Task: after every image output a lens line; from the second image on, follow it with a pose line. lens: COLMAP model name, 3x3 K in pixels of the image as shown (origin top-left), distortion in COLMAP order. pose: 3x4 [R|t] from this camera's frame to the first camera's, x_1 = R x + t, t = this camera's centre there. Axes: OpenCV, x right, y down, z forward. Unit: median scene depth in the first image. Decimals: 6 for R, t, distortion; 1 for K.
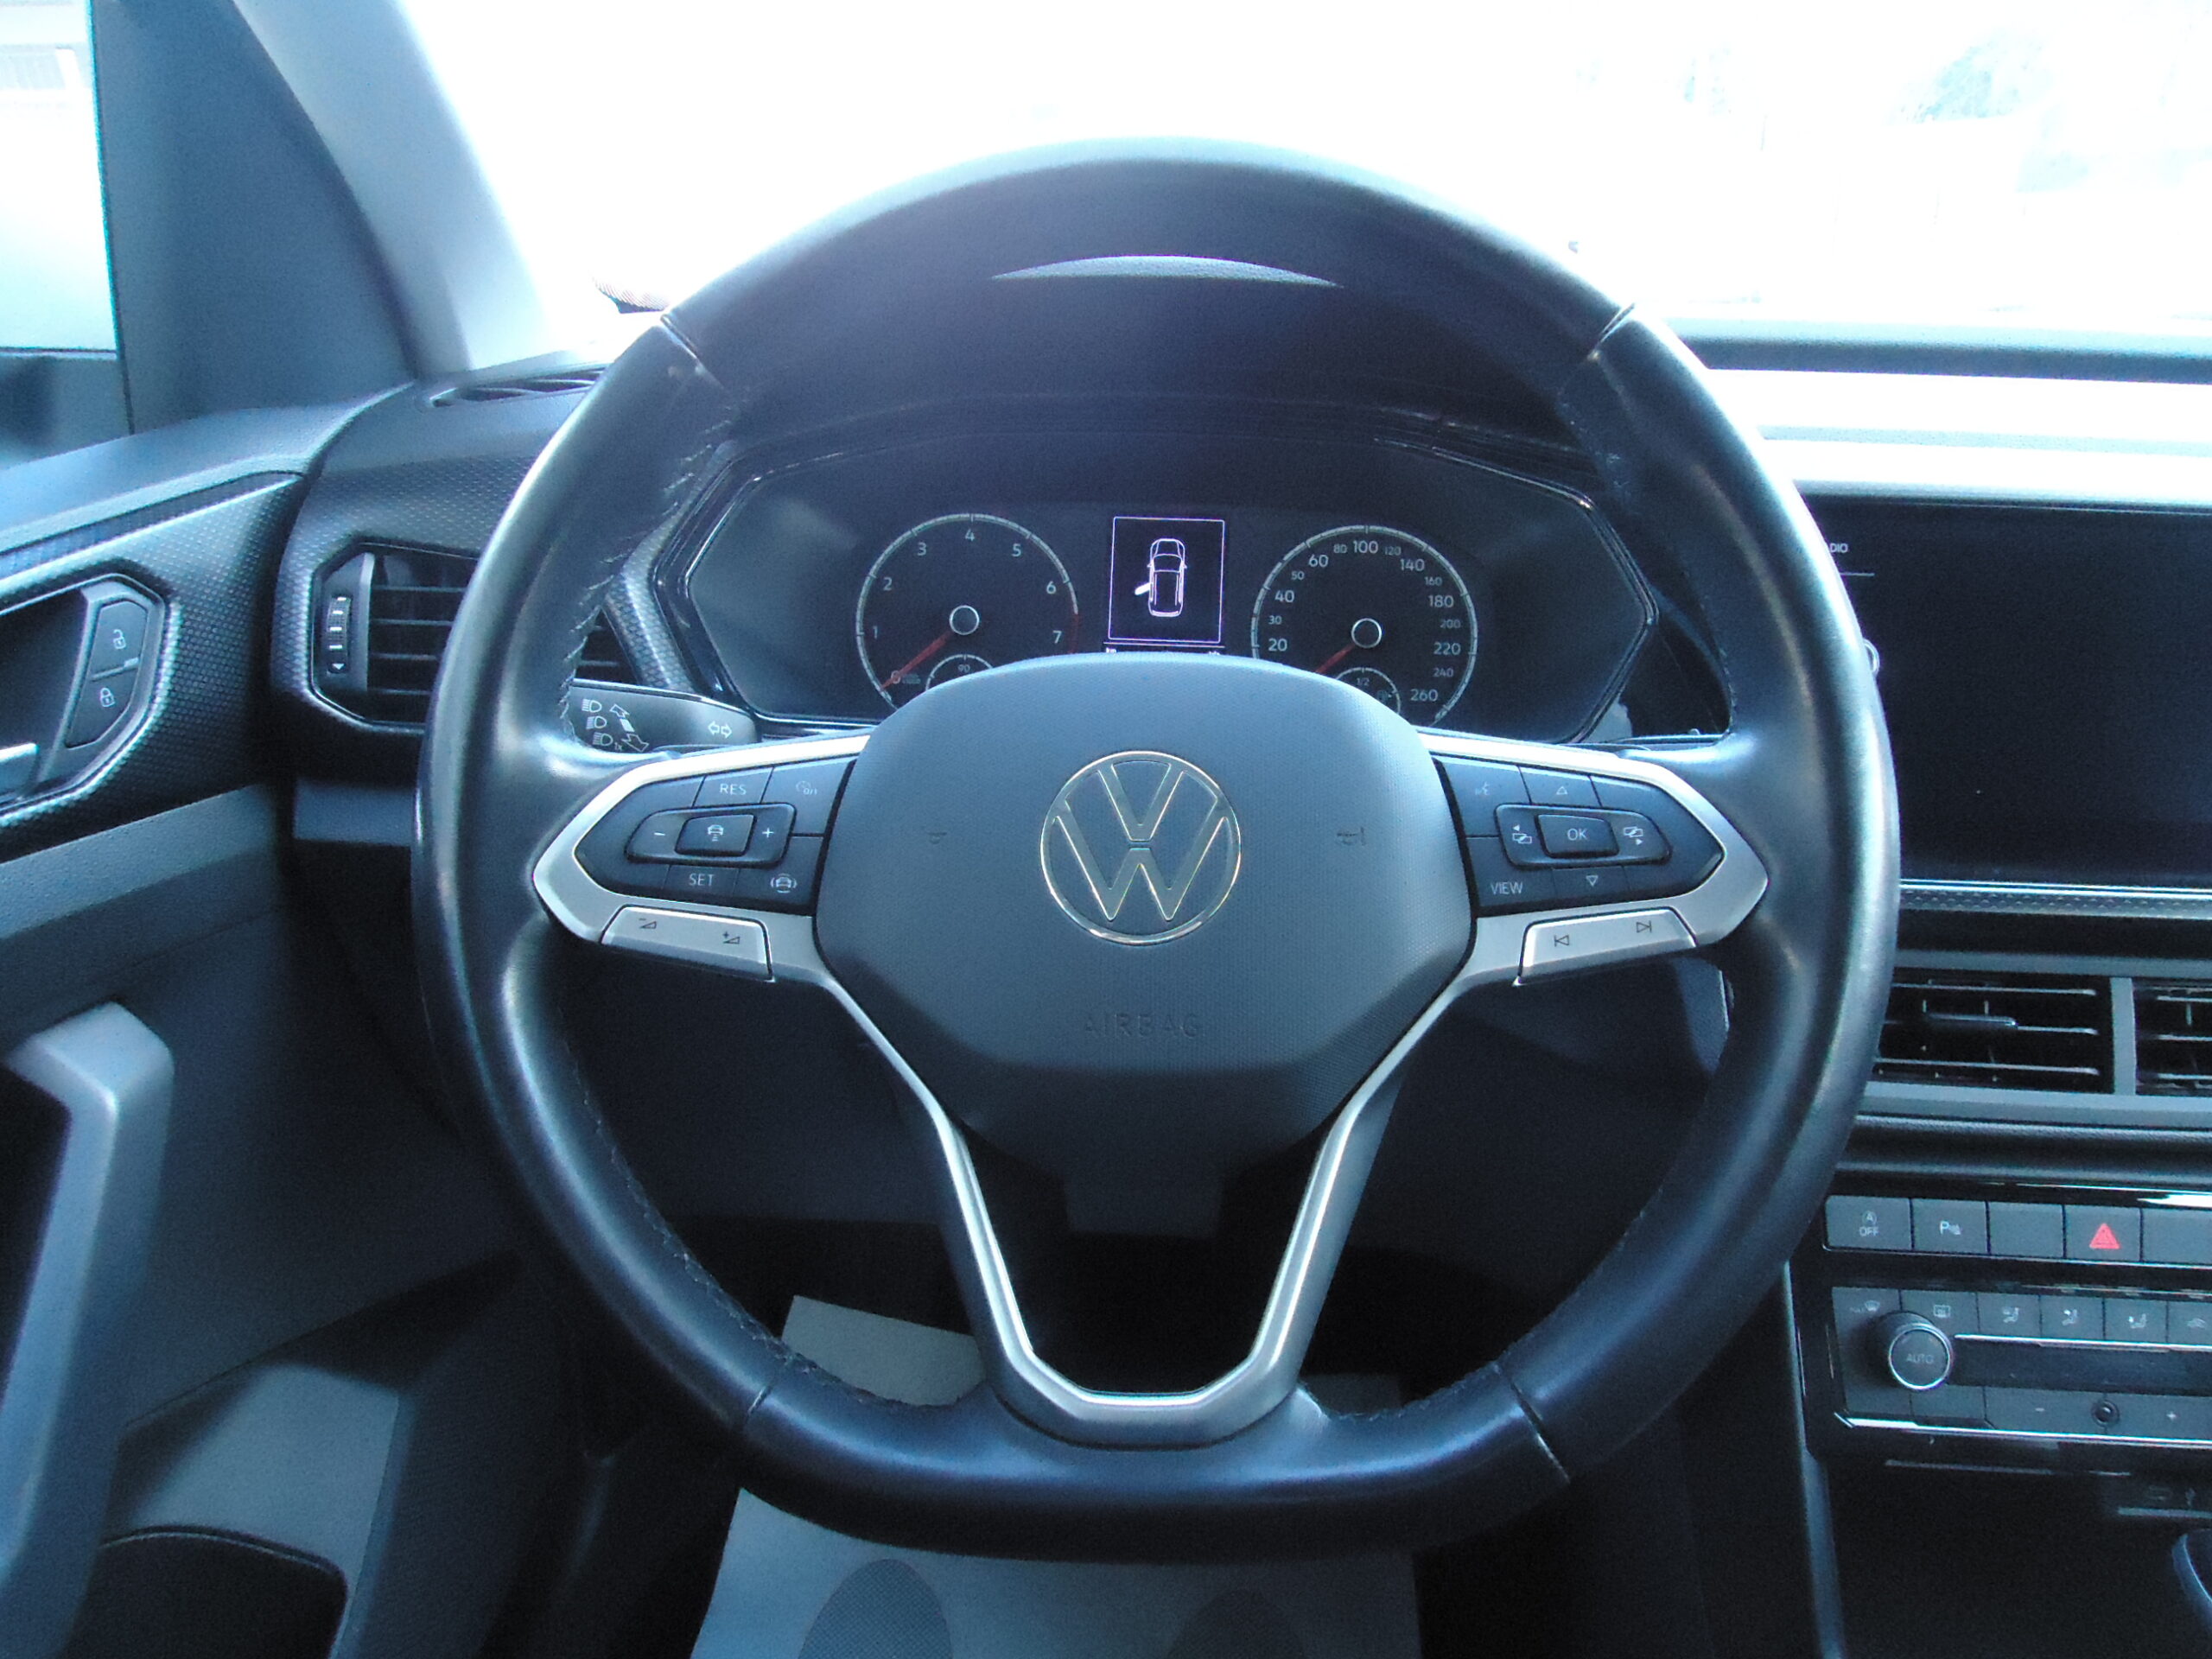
lens RADIAL K [[1595.3, 0, 1106.0], [0, 1595.3, 829.5], [0, 0, 1]] dist [-0.002374, -0.003336]
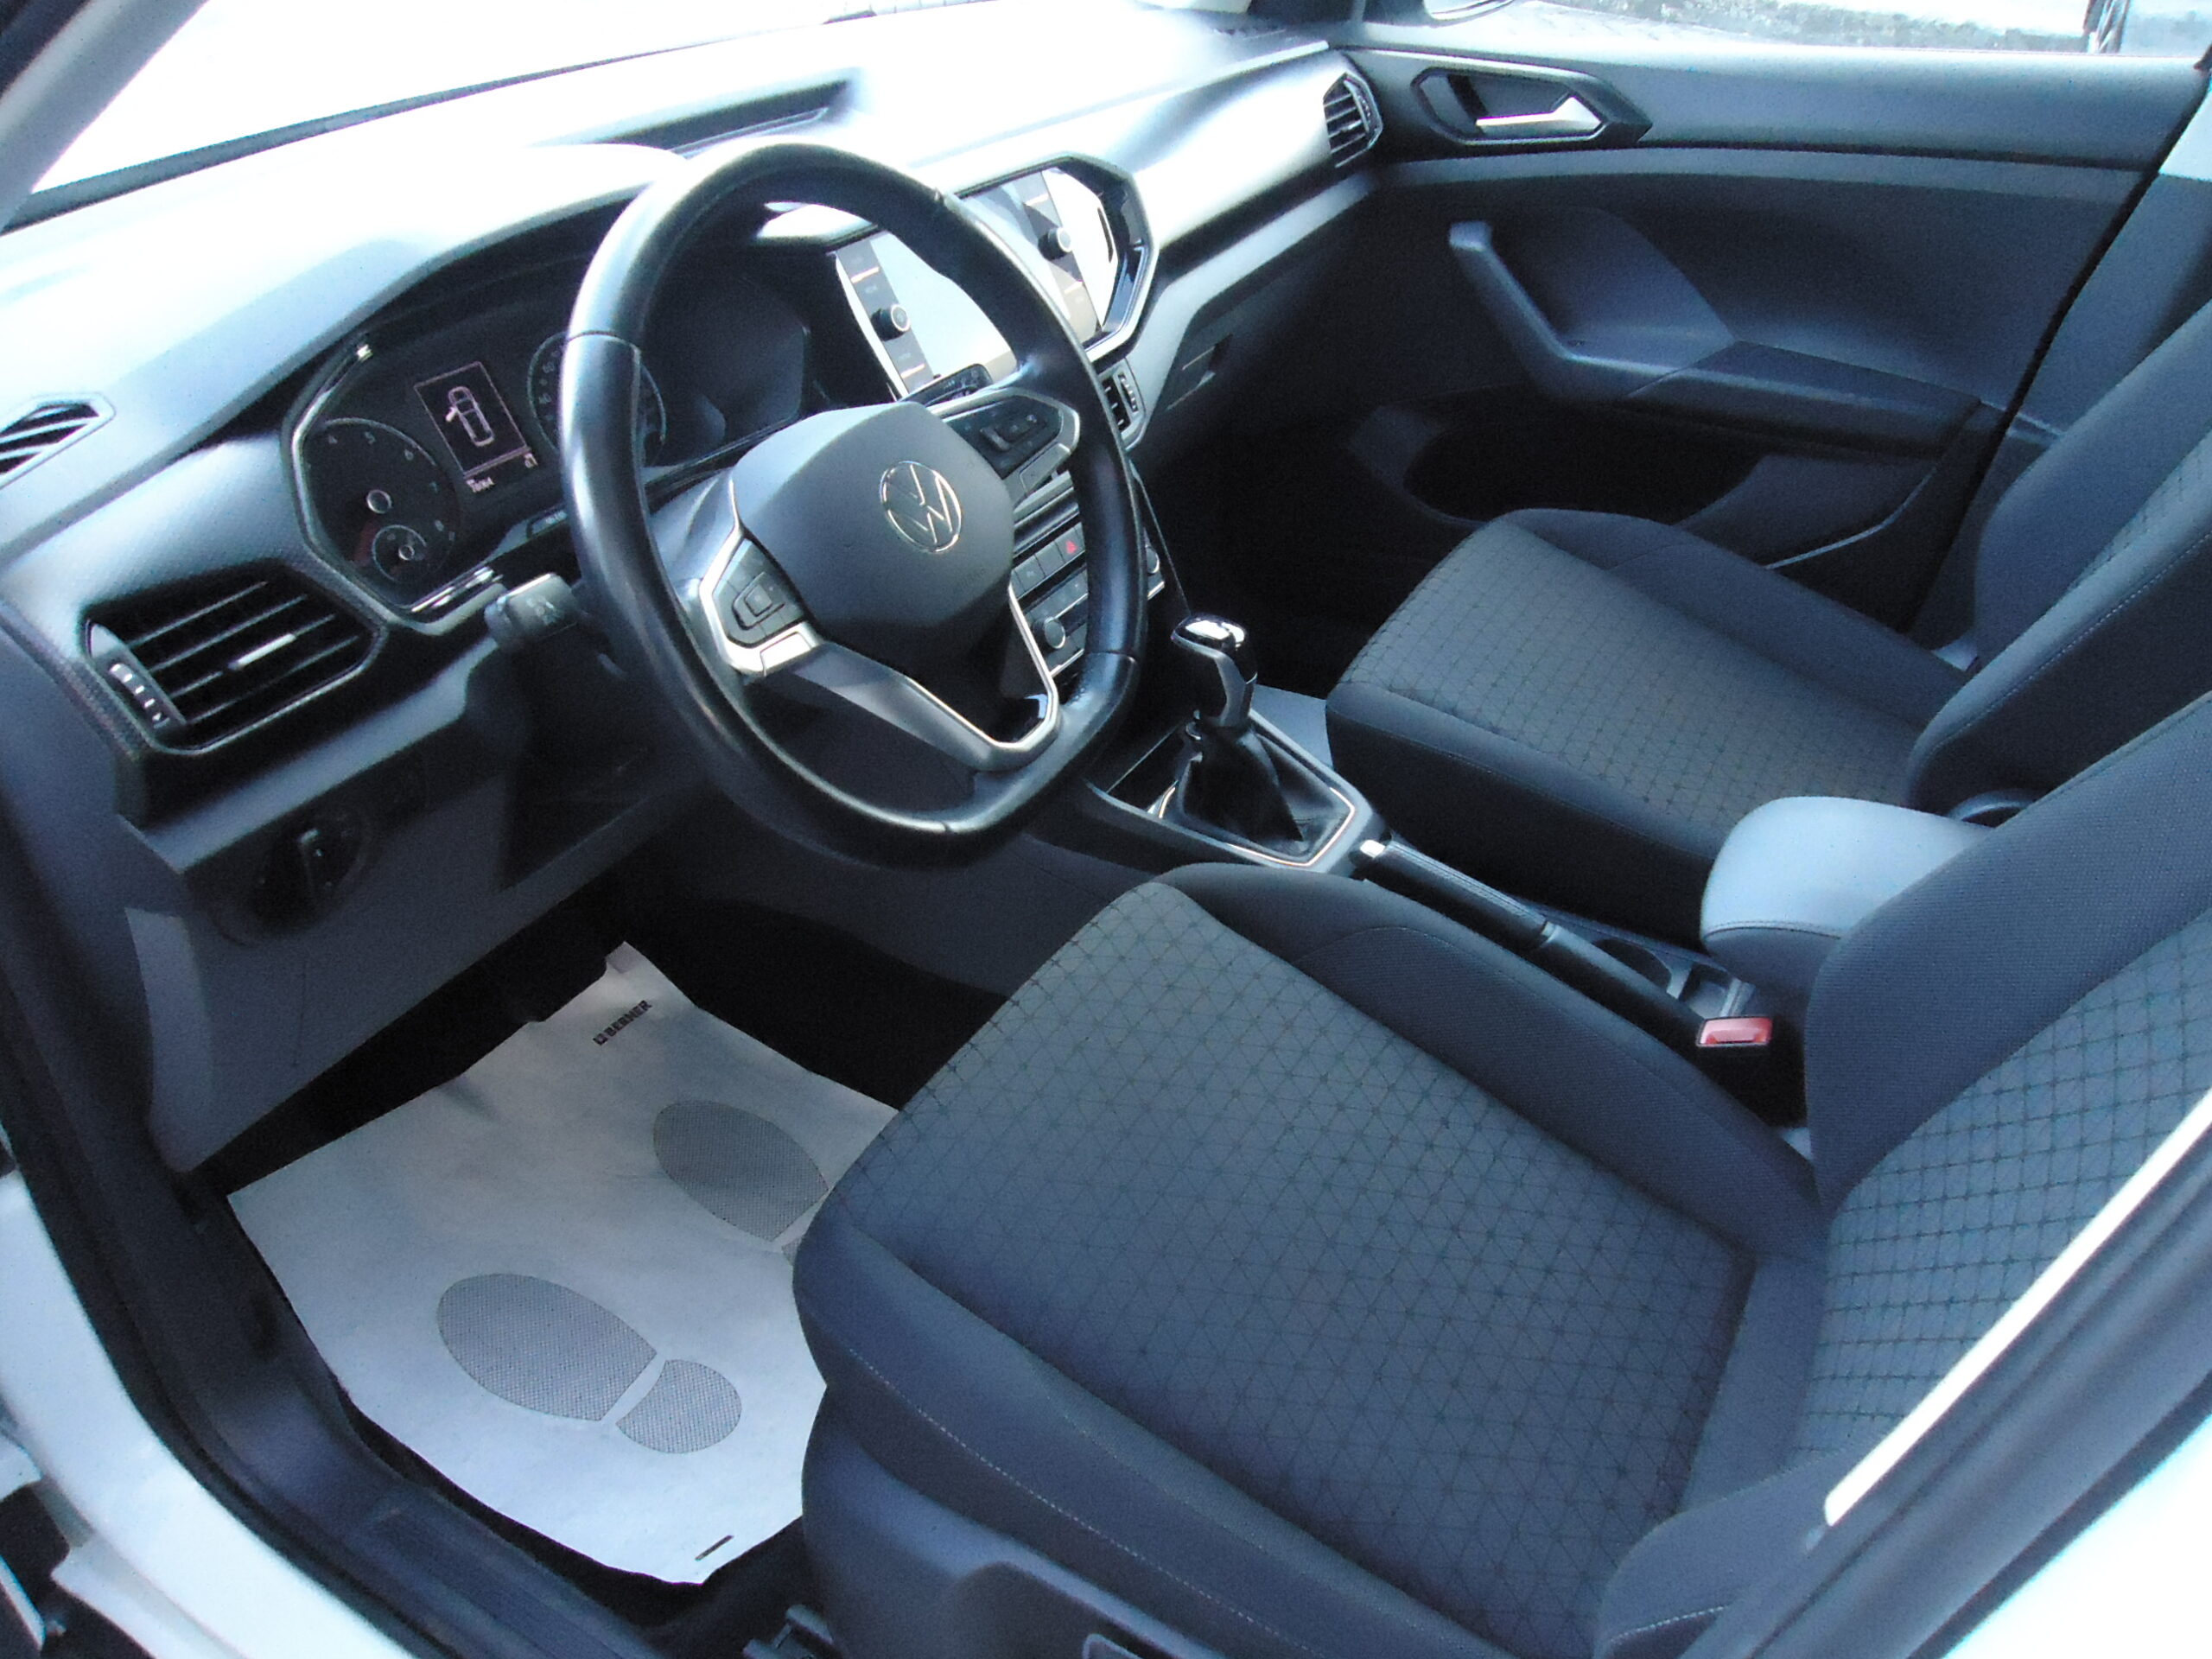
lens RADIAL K [[1616.6, 0, 1114.1], [0, 1616.6, 822.5], [0, 0, 1]] dist [-0.003729, -0.004820]
pose [[0.466601, -0.528937, 0.708879, -1.248054], [0.361347, 0.845537, 0.393059, -0.300450], [-0.807287, 0.072749, 0.585658, -0.321291]]
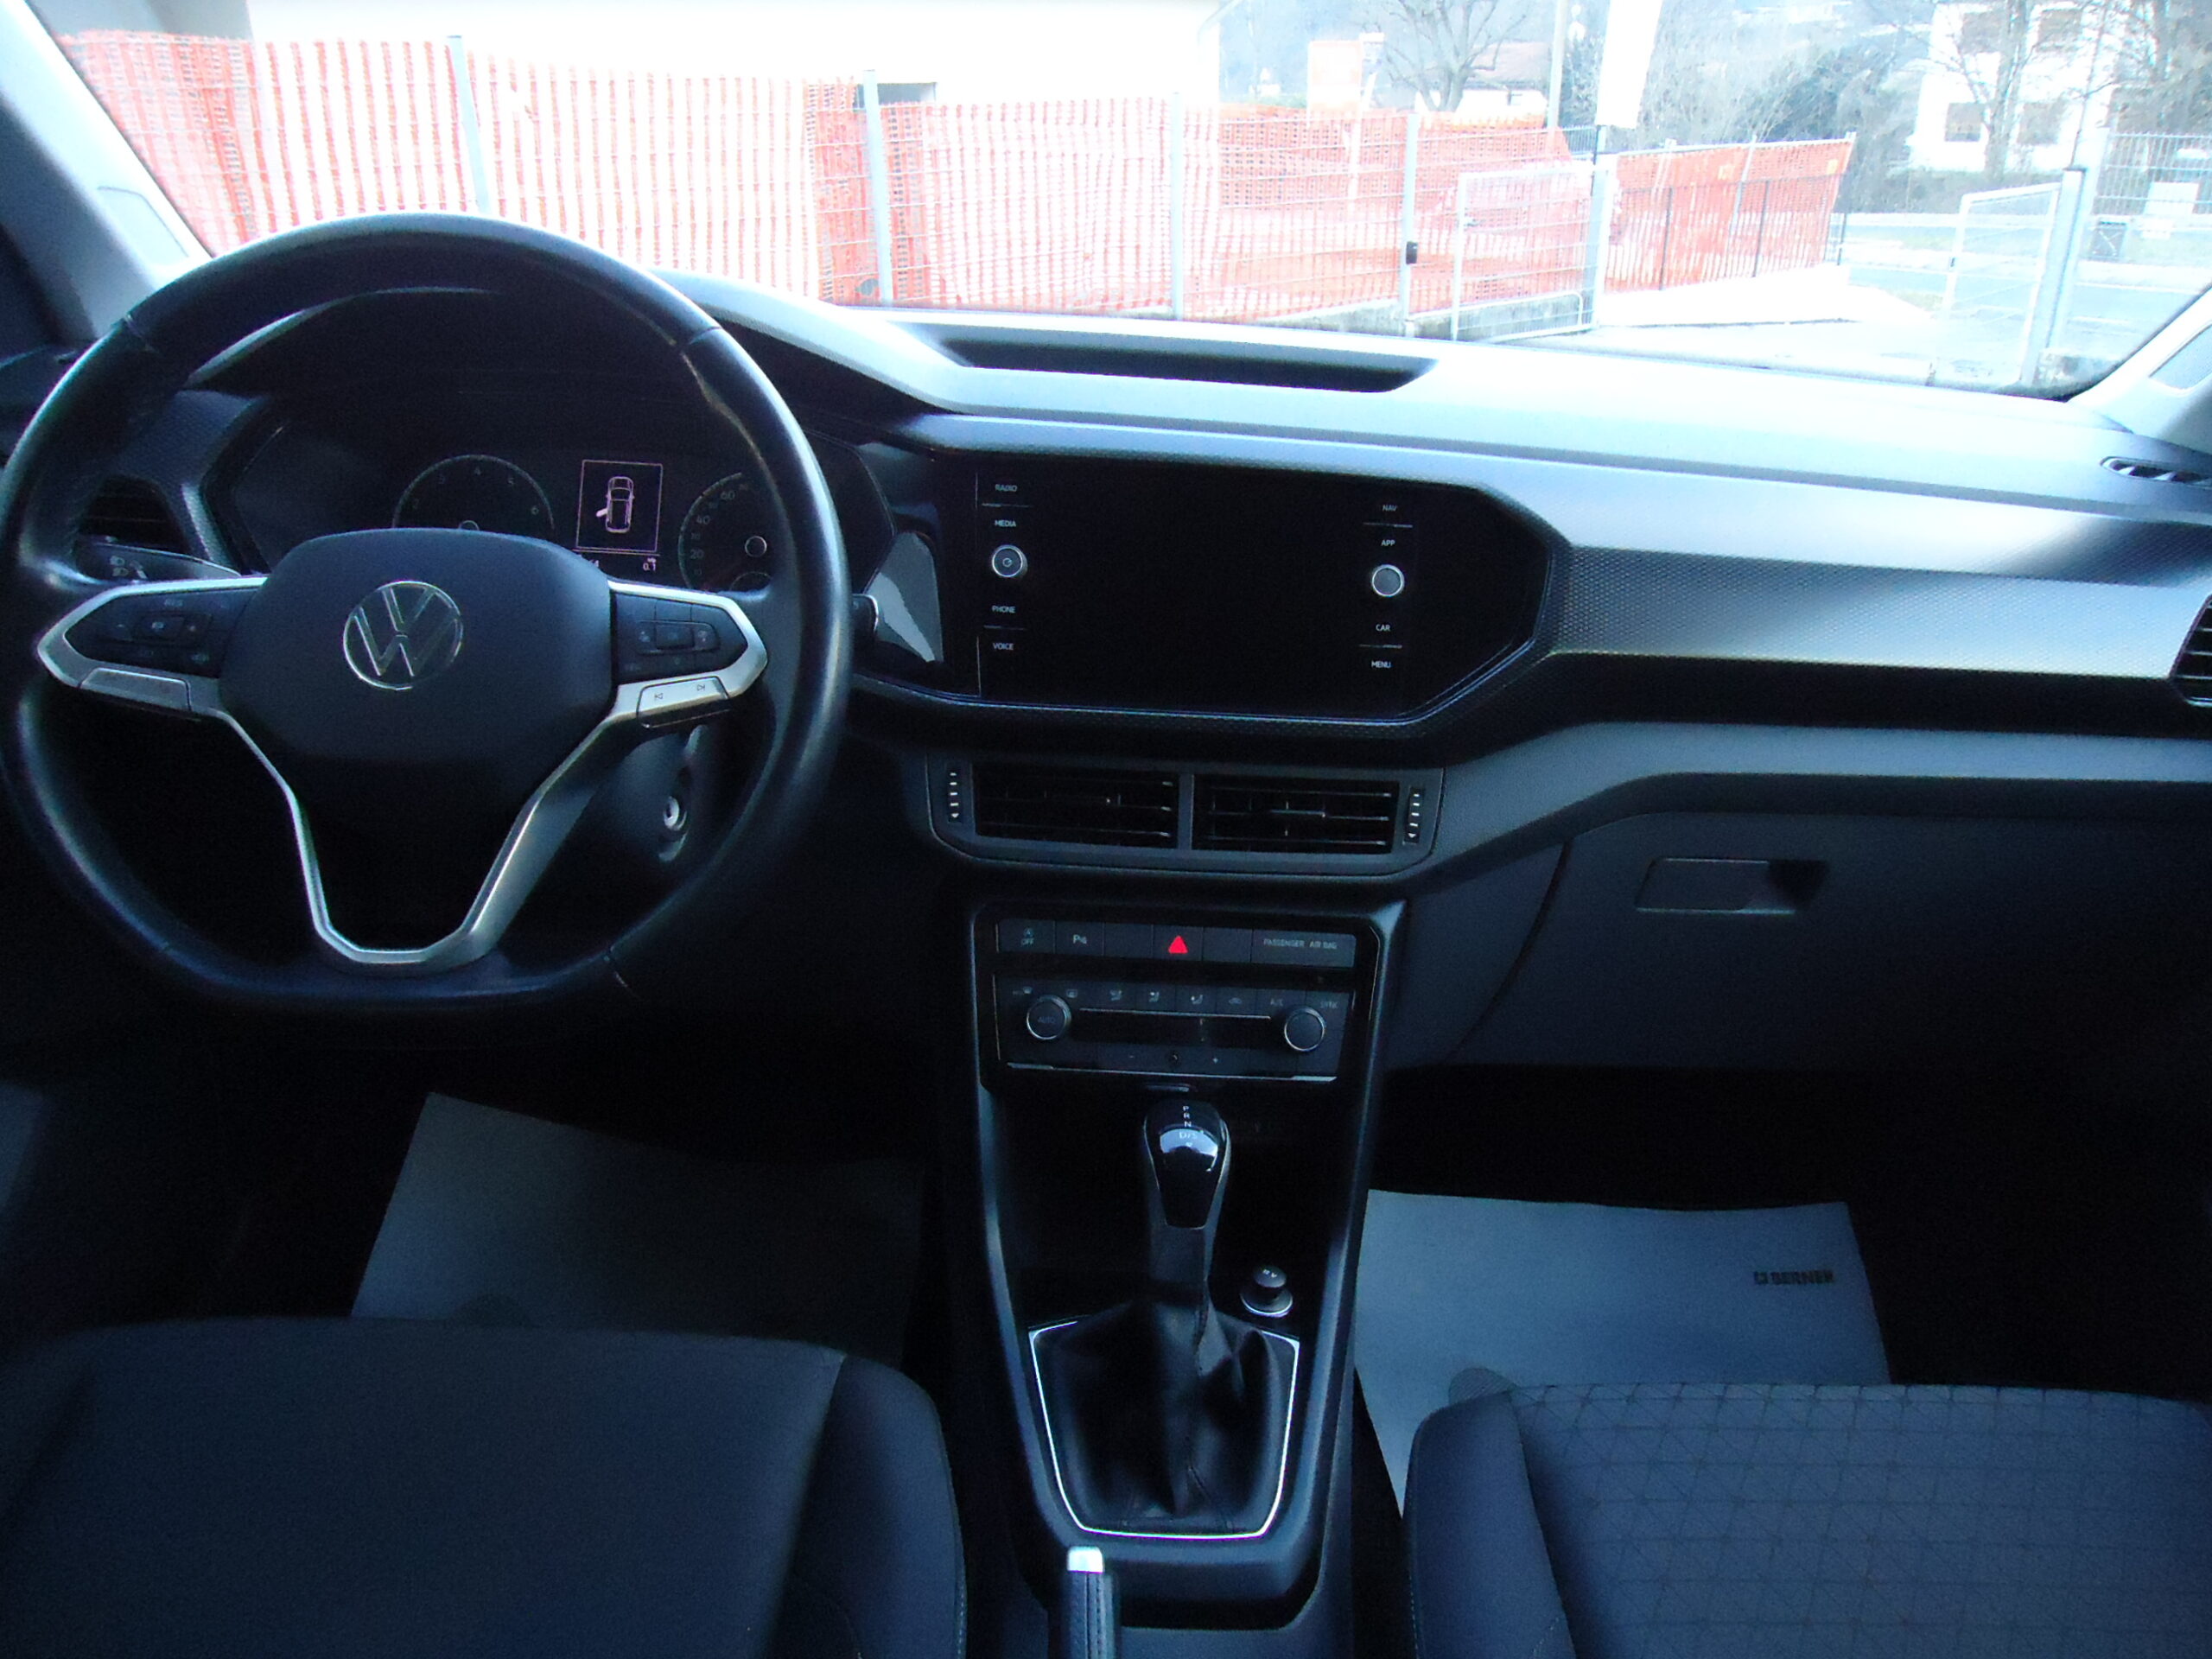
lens RADIAL K [[1616.6, 0, 1114.1], [0, 1616.6, 822.5], [0, 0, 1]] dist [-0.003729, -0.004820]
pose [[0.997194, 0.012324, 0.073844, 0.531885], [-0.012505, 0.999920, 0.001986, 0.161212], [-0.073813, -0.002903, 0.997268, -0.637348]]
